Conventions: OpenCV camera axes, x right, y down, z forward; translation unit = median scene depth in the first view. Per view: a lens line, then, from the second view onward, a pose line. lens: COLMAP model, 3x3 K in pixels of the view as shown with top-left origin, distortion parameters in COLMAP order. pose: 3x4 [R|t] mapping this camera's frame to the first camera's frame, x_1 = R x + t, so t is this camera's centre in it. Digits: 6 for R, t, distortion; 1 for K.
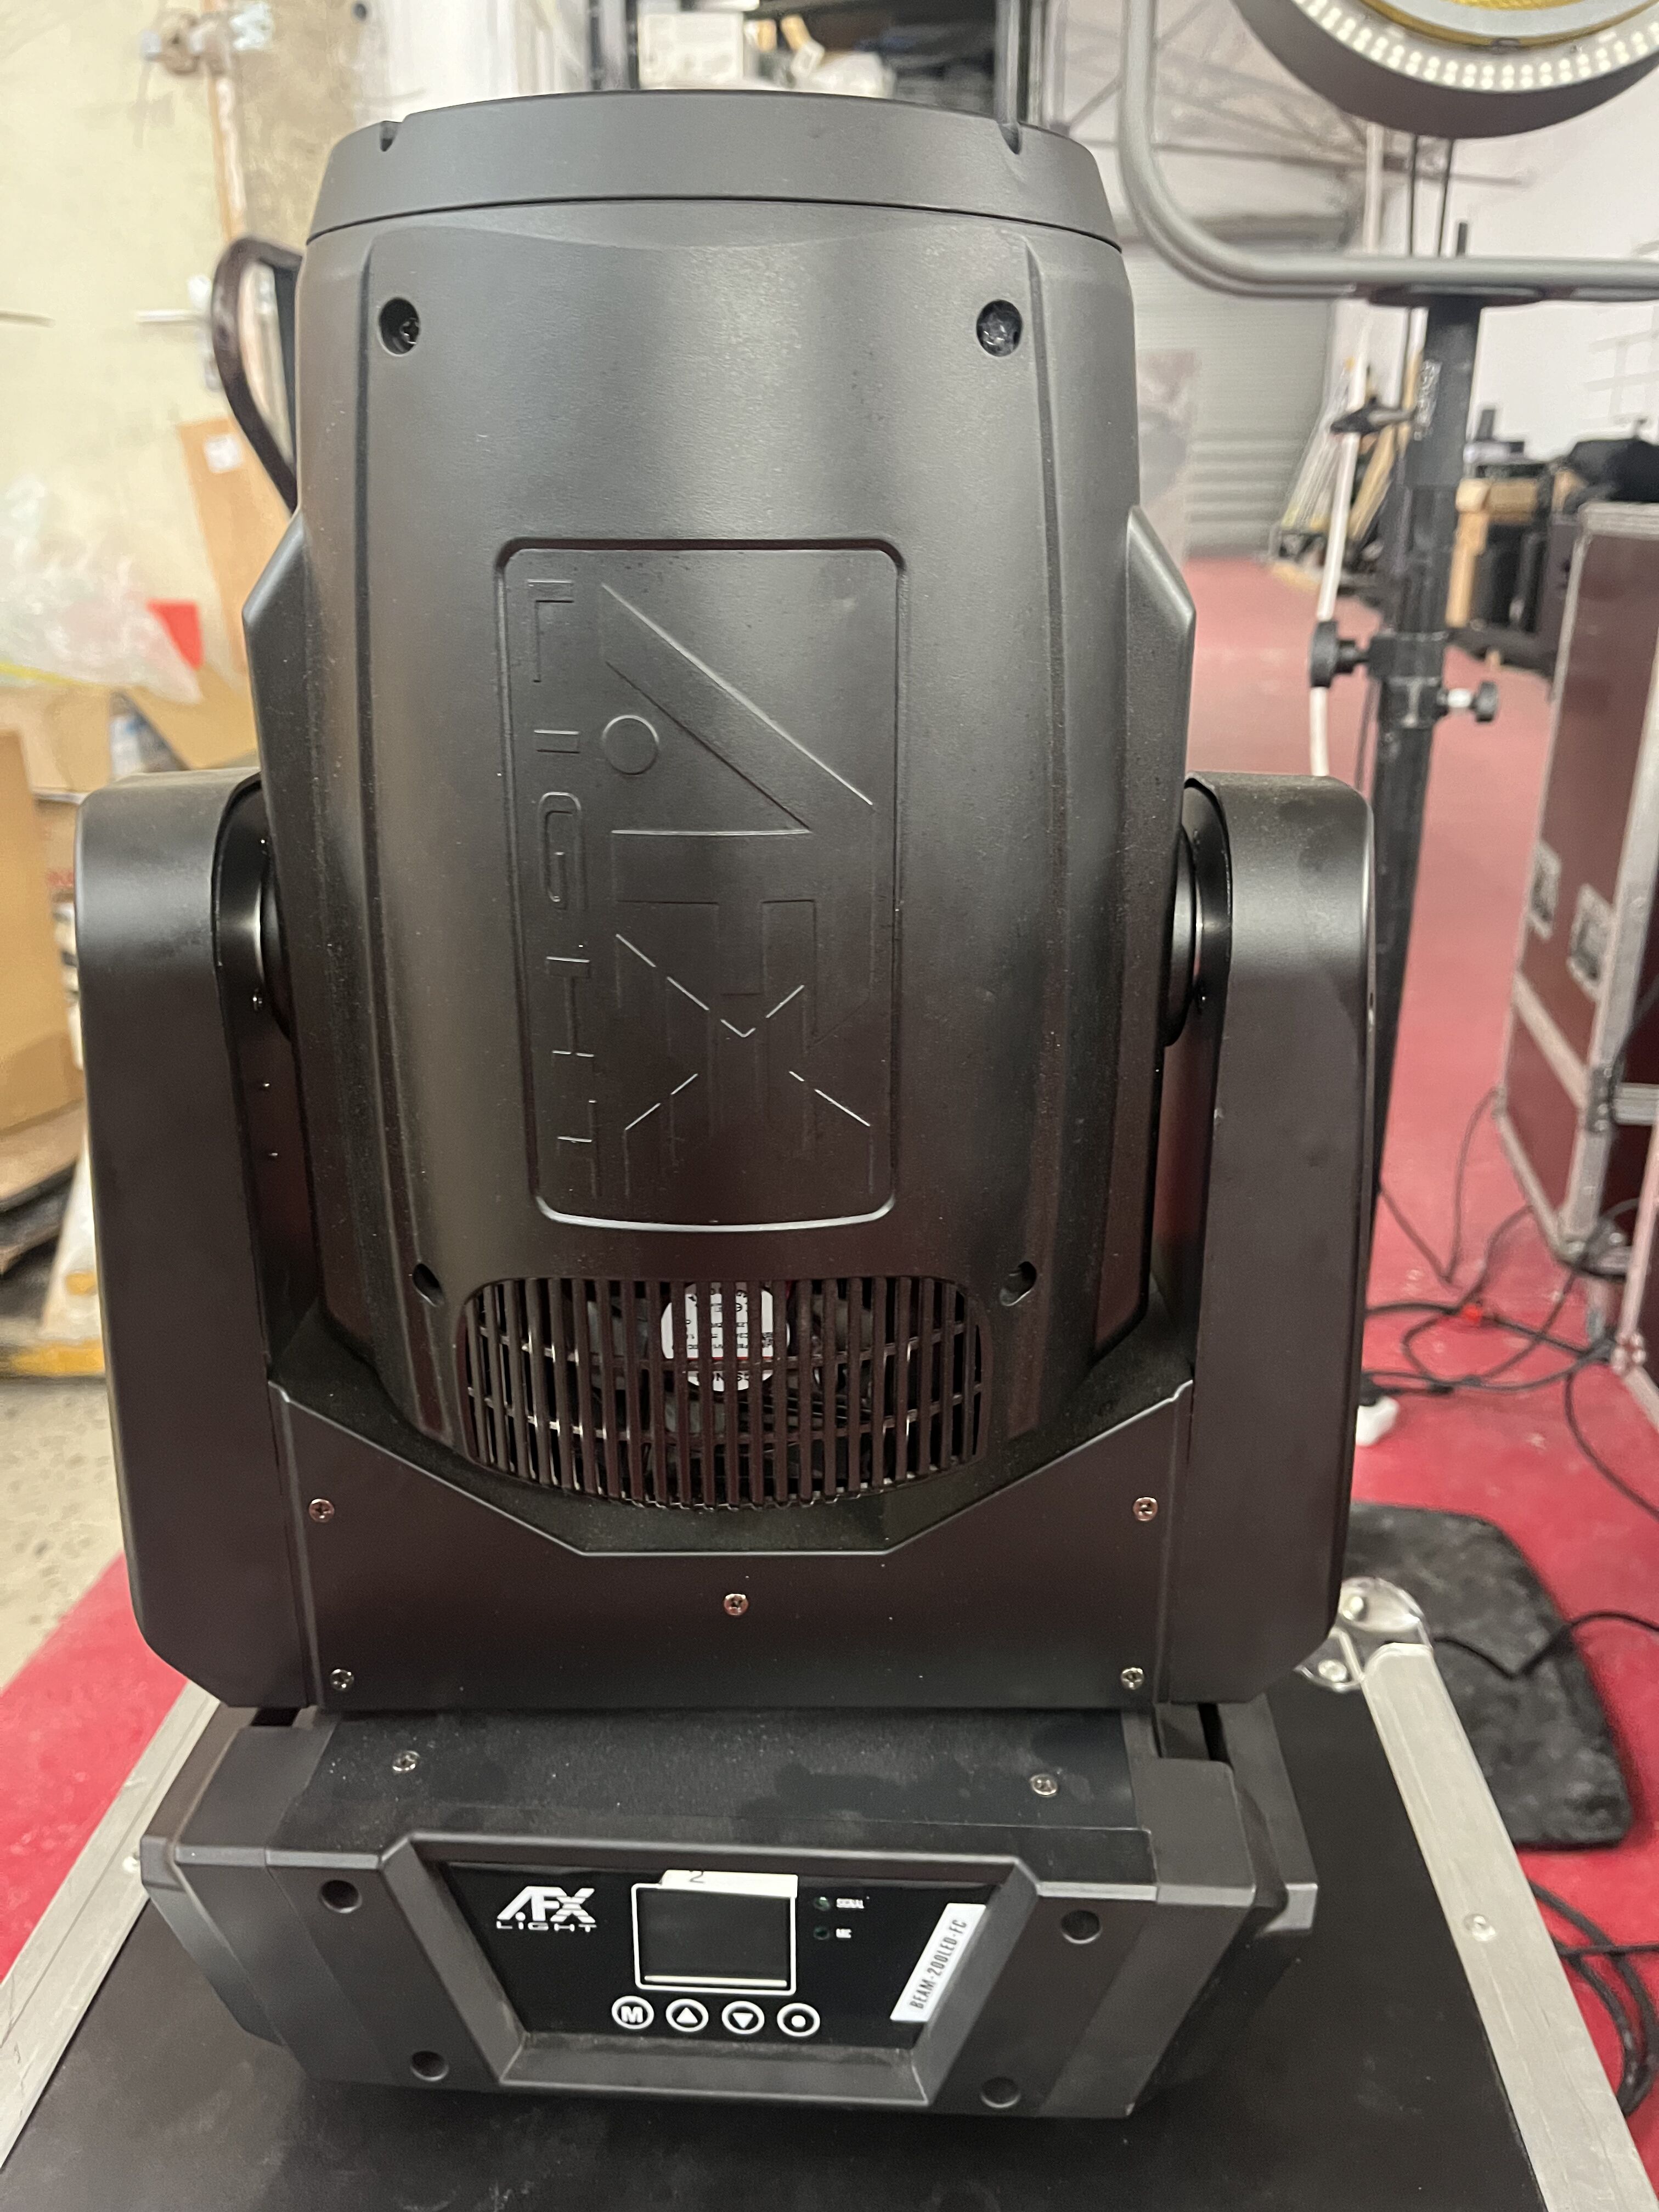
lens RADIAL K [[1699.6, 0, 820.3], [0, 1699.6, 1113.6], [0, 0, 1]] dist [0.081955, -0.116108]
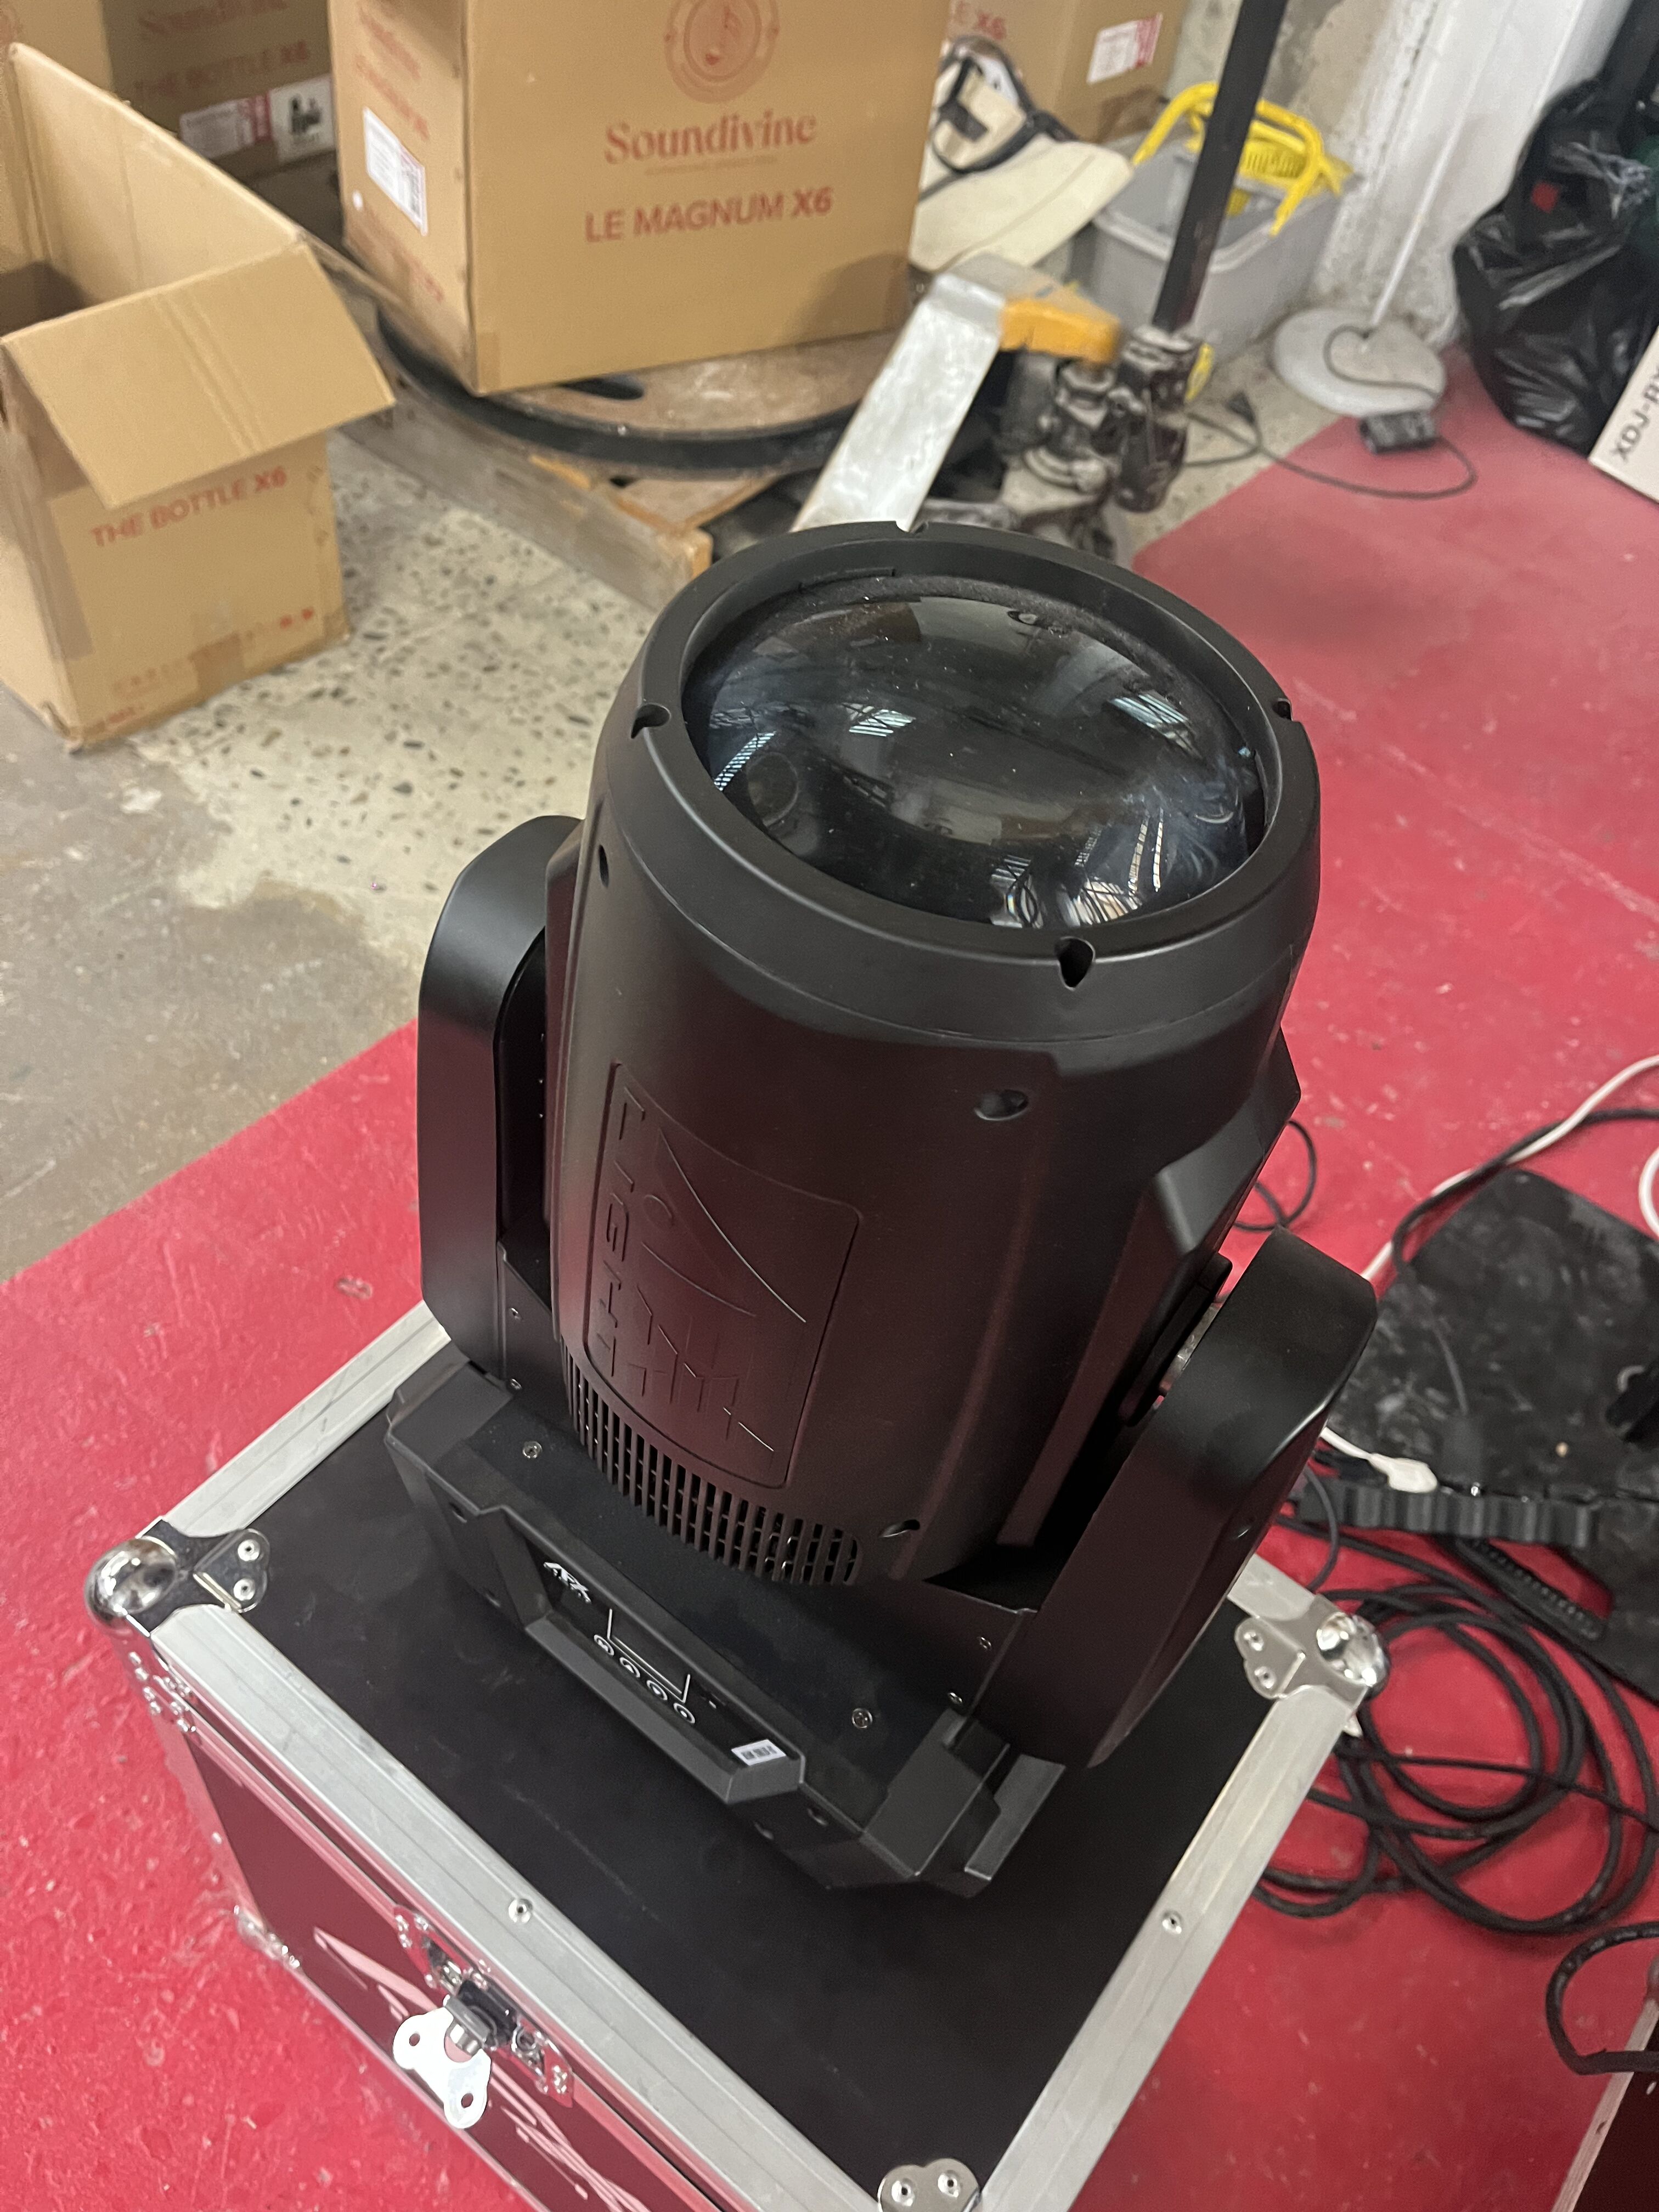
lens RADIAL K [[1699.6, 0, 847.6], [0, 1699.6, 1113.8], [0, 0, 1]] dist [0.081955, -0.116108]
pose [[0.821745, 0.506696, -0.260759, 0.088021], [-0.325029, 0.792607, 0.515879, -0.276762], [0.468073, -0.339166, 0.816011, -0.003632]]
